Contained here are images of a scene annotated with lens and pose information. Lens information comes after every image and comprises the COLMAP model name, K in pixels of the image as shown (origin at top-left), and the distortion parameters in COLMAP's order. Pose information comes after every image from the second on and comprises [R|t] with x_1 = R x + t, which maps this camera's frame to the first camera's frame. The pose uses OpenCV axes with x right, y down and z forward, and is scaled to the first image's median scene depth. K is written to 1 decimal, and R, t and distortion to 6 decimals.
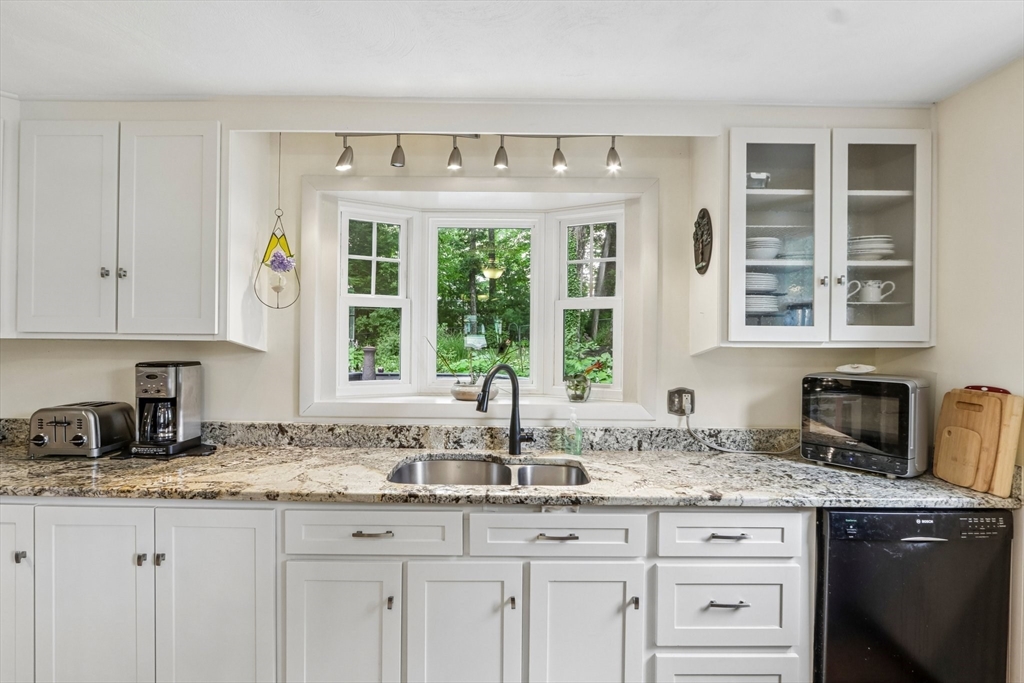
lens RADIAL K [[507.3, 0, 508.6], [0, 507.3, 336.7], [0, 0, 1]] dist [-0.022492, 0.007642]
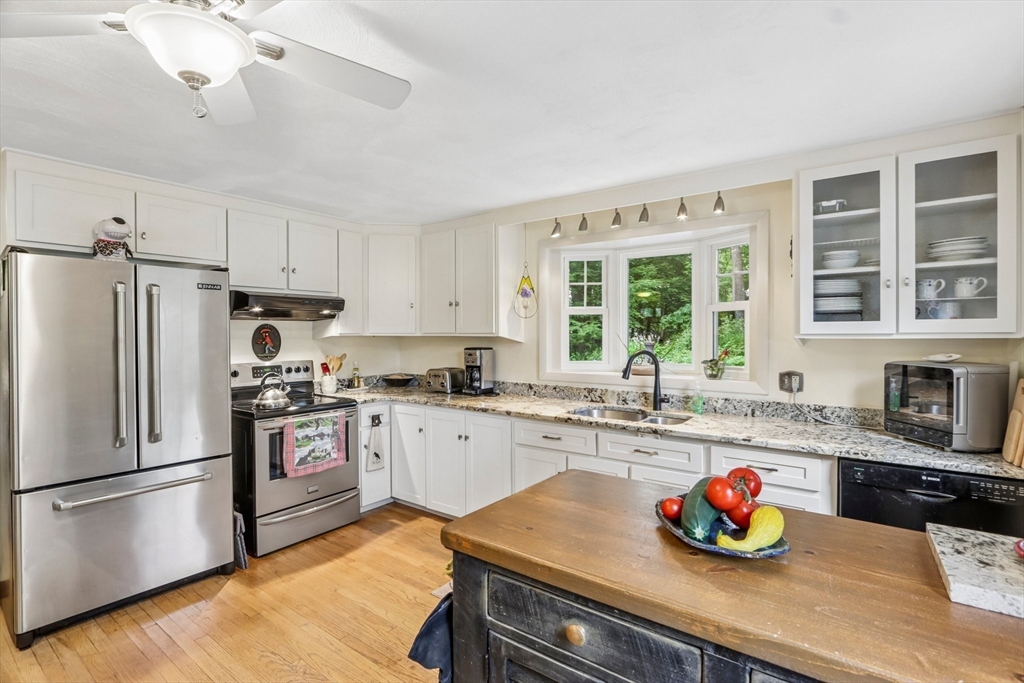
lens RADIAL K [[481.3, 0, 508.7], [0, 481.3, 338.0], [0, 0, 1]] dist [-0.021295, 0.004316]
pose [[0.802907, -0.005022, -0.596083, 0.545061], [0.010925, 0.999921, 0.006291, 0.003096], [0.596004, -0.011563, 0.802898, -0.434376]]
